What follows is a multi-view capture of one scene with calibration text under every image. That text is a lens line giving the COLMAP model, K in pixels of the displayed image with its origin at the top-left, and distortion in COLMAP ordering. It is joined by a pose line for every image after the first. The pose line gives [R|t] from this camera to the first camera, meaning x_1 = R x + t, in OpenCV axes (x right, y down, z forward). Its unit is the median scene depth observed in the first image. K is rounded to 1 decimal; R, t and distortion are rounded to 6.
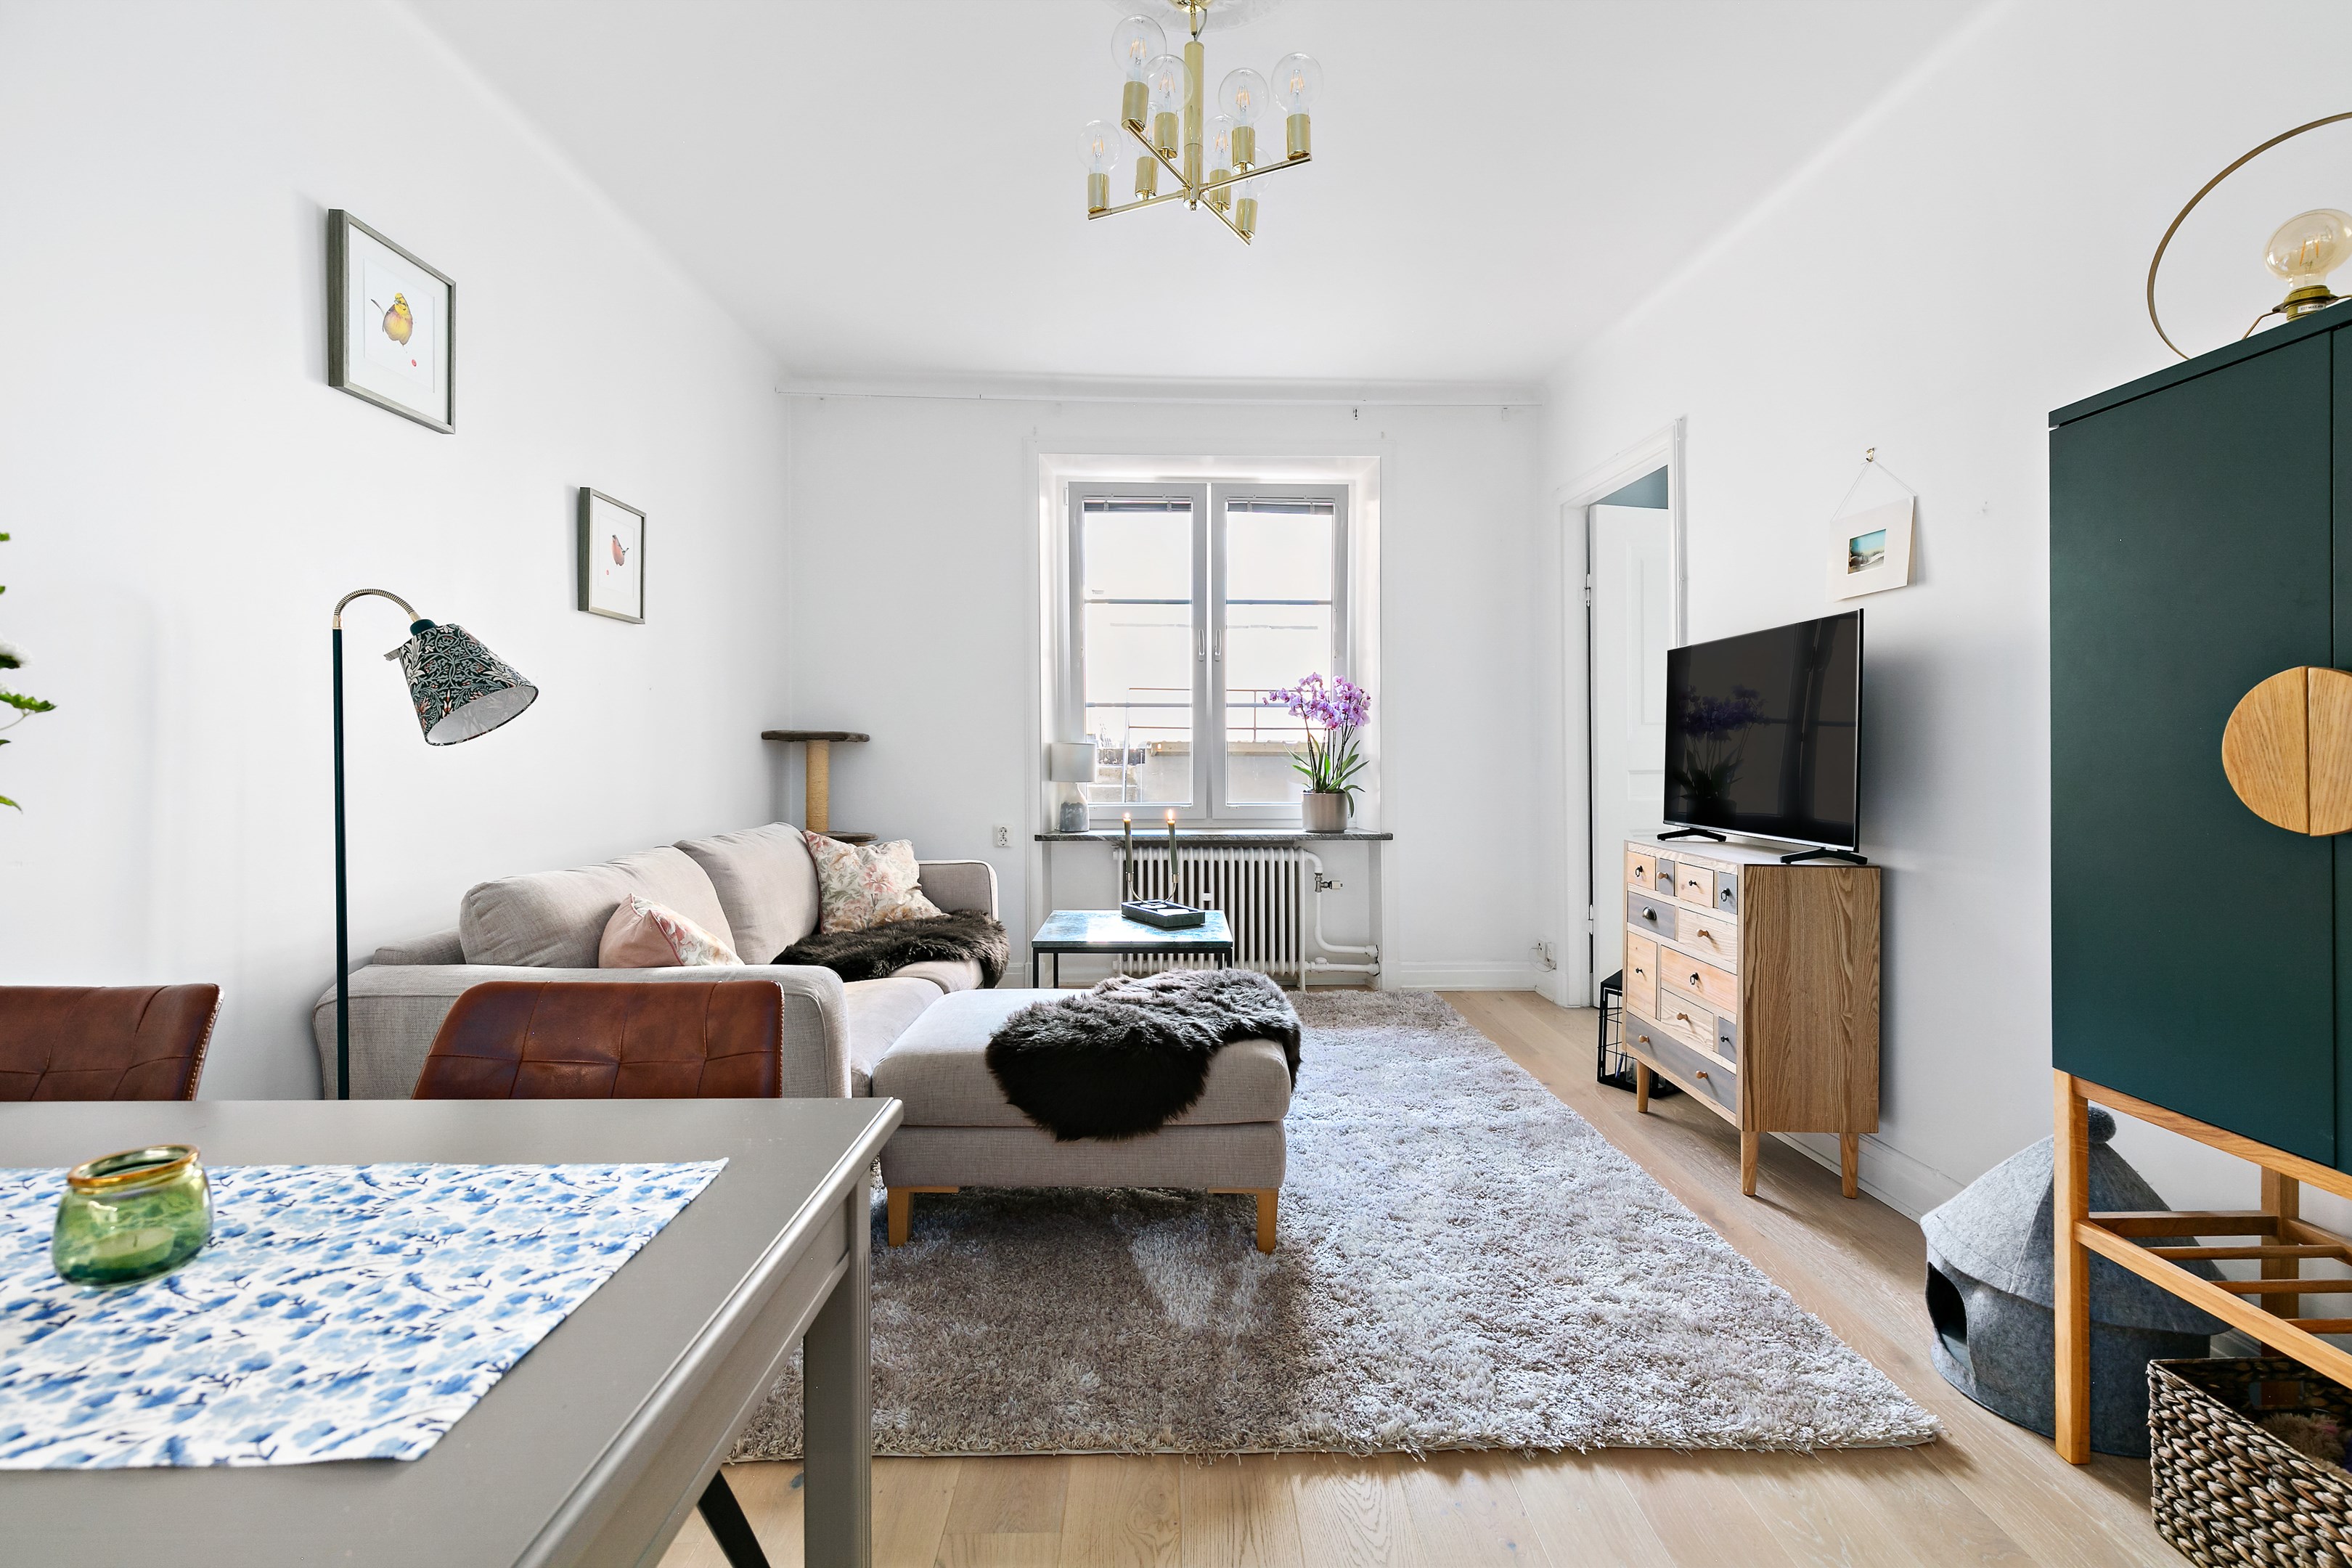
lens RADIAL K [[1074.4, 0, 1170.2], [0, 1074.4, 747.2], [0, 0, 1]] dist [0.015593, -0.000523]
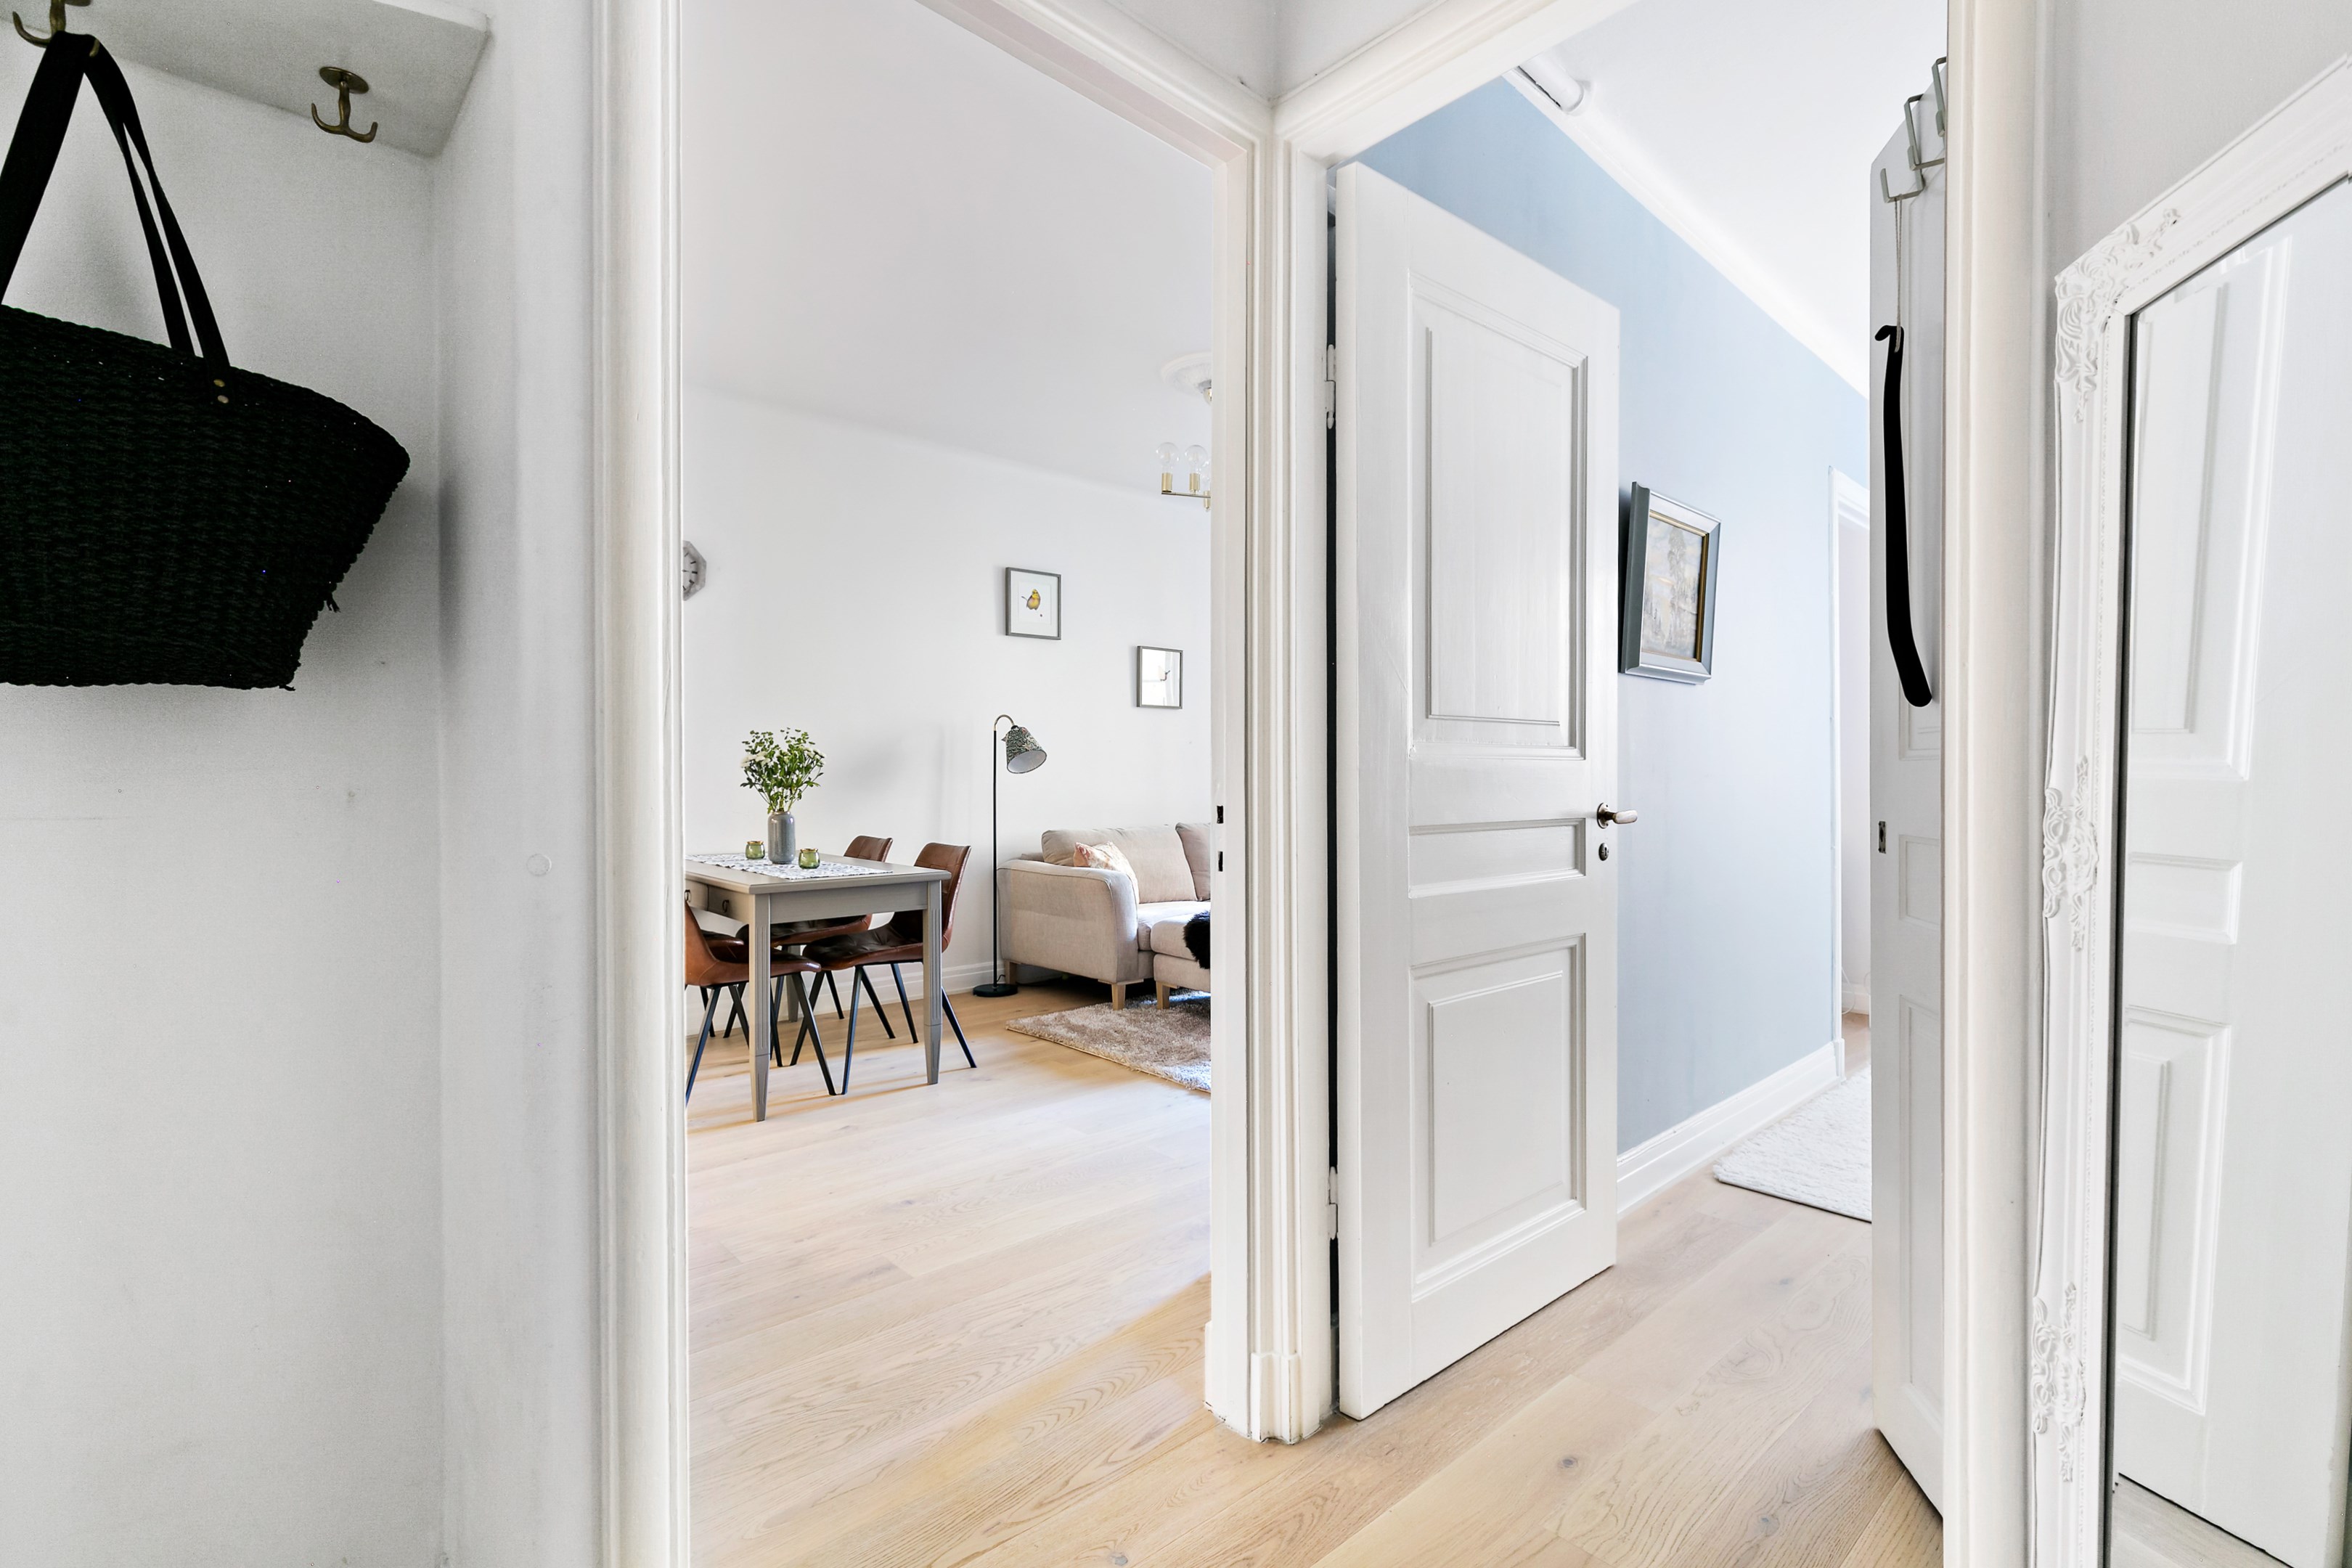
lens RADIAL K [[1074.4, 0, 1160.6], [0, 1074.4, 792.0], [0, 0, 1]] dist [0.015593, -0.000523]
pose [[0.635259, 0.009890, -0.772236, 0.849375], [-0.001358, 0.999931, 0.011689, 0.007254], [0.772298, -0.006377, 0.635228, -0.205975]]
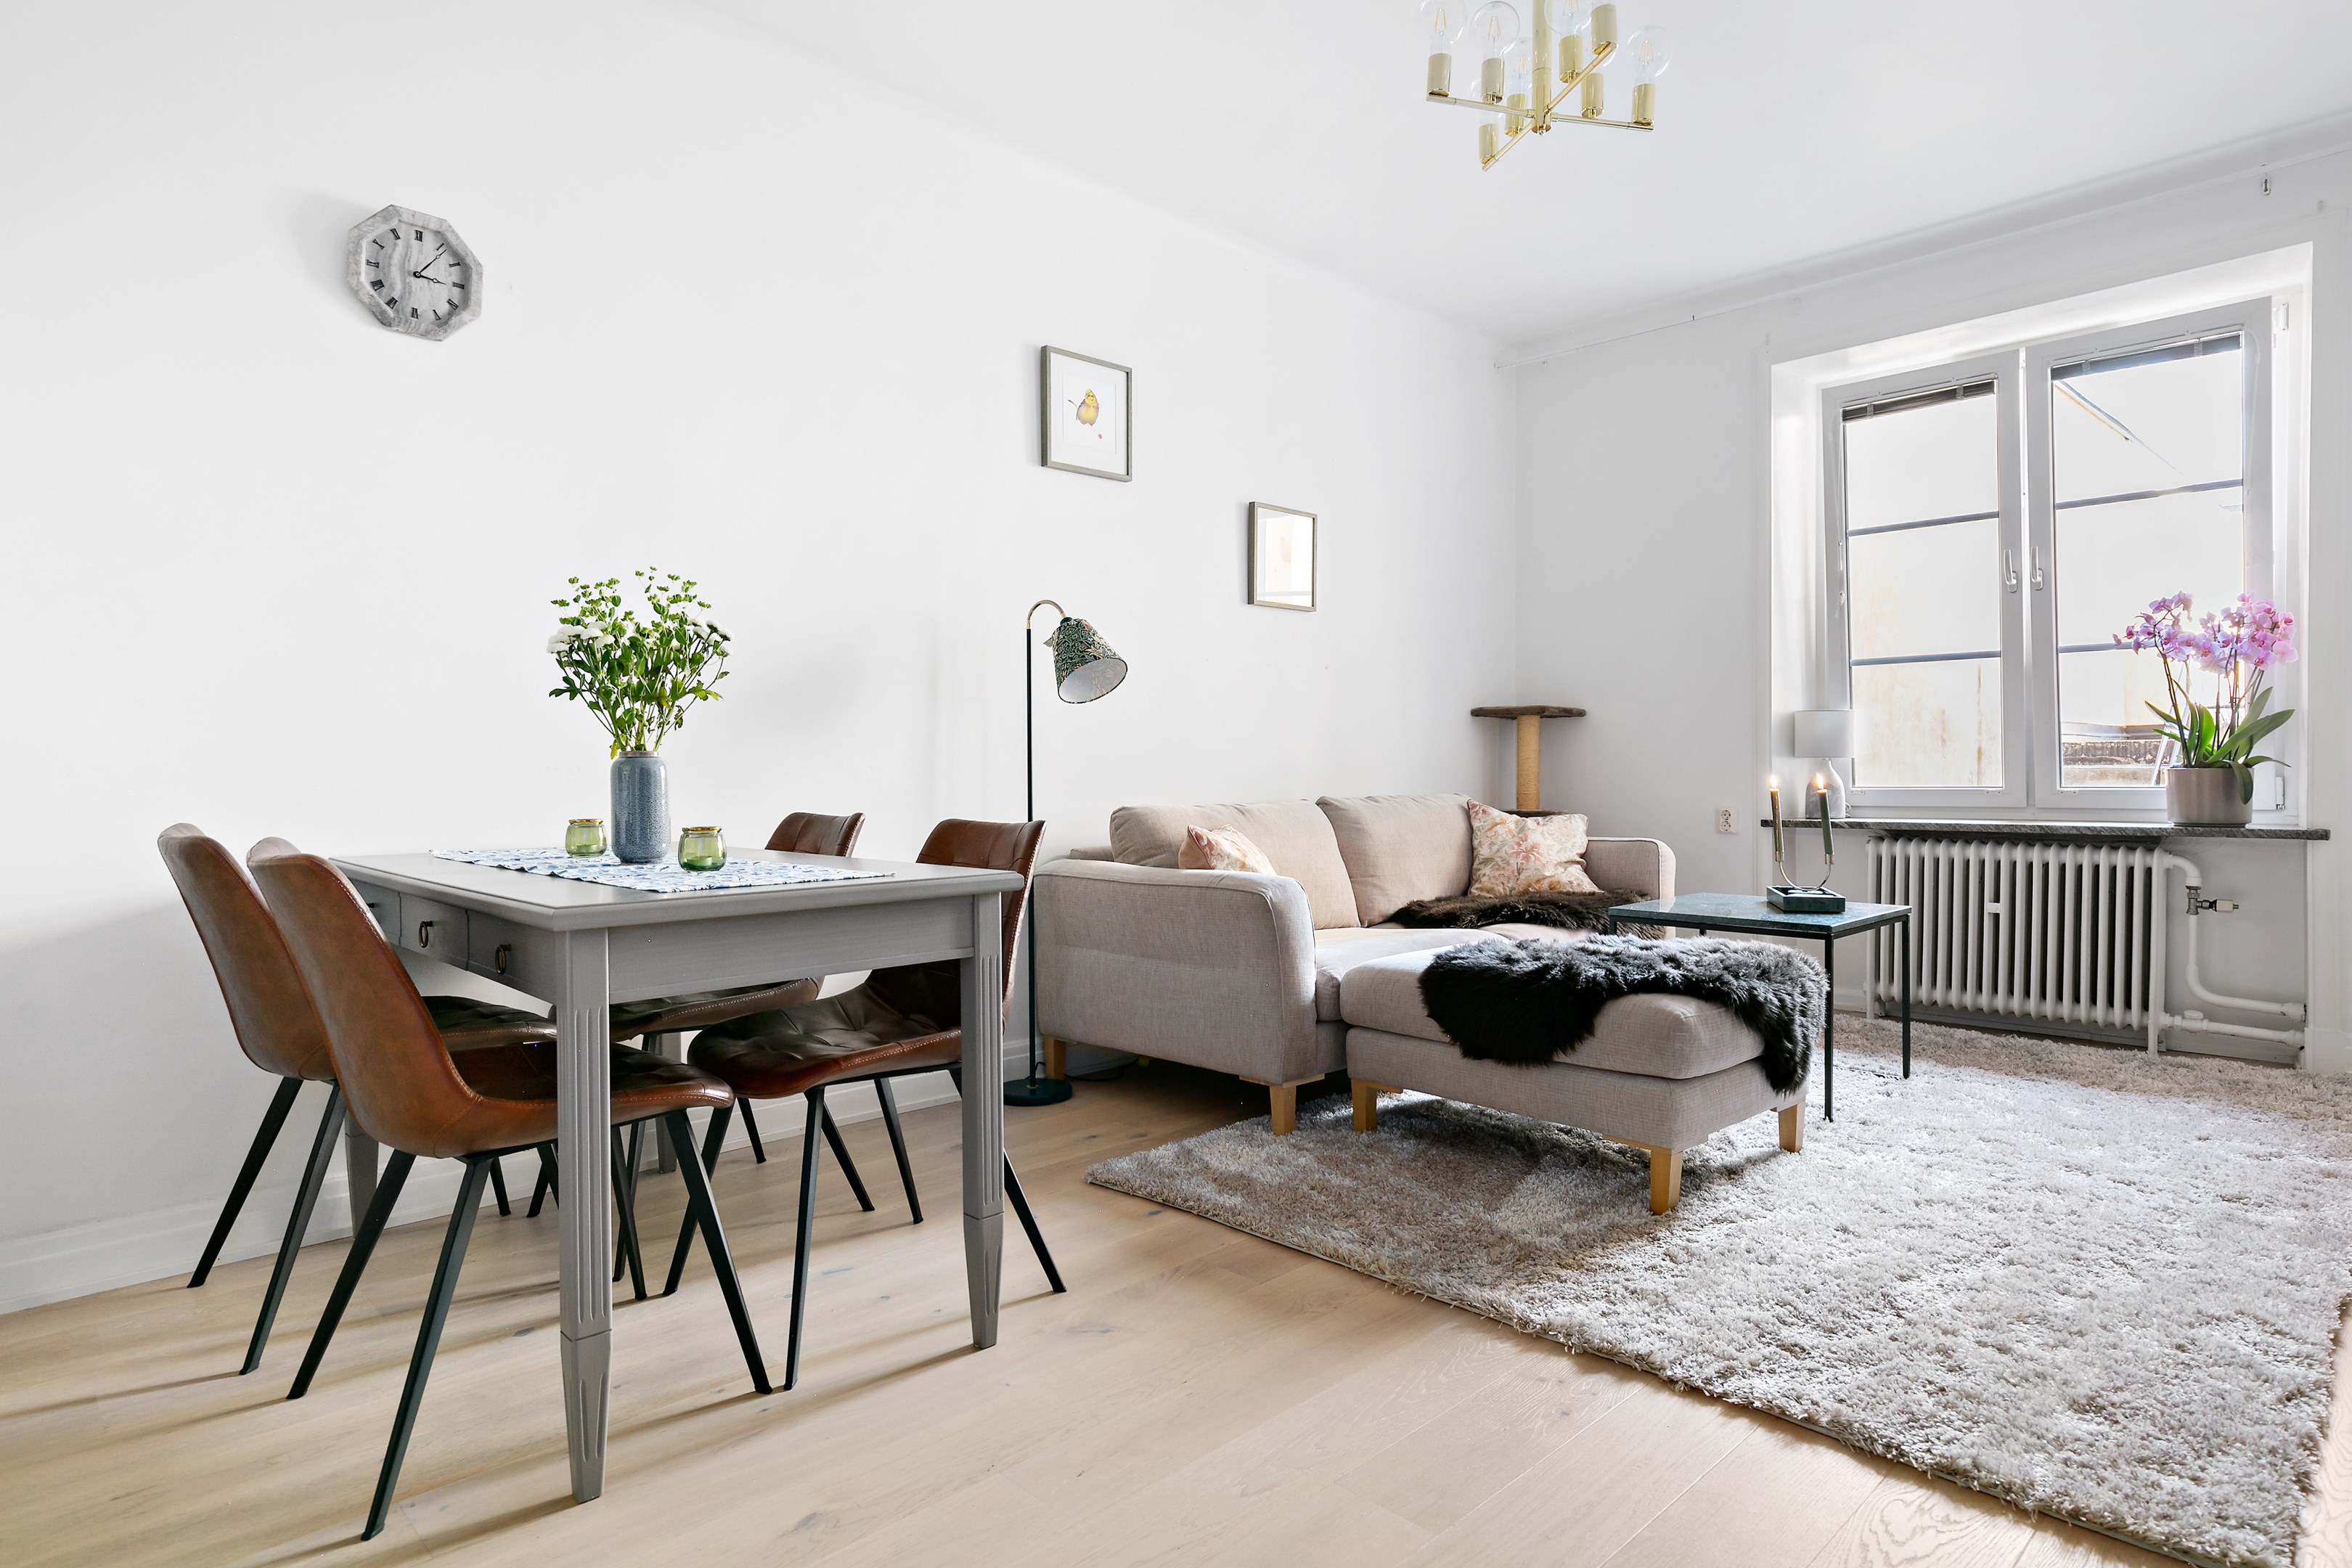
lens RADIAL K [[1309.5, 0, 1185.5], [0, 1309.5, 790.4], [0, 0, 1]] dist [0.018571, -0.002036]
pose [[0.672860, 0.004844, -0.739754, 0.401359], [0.005211, 0.999923, 0.011288, 0.053297], [0.739752, -0.011450, 0.672783, -0.038688]]
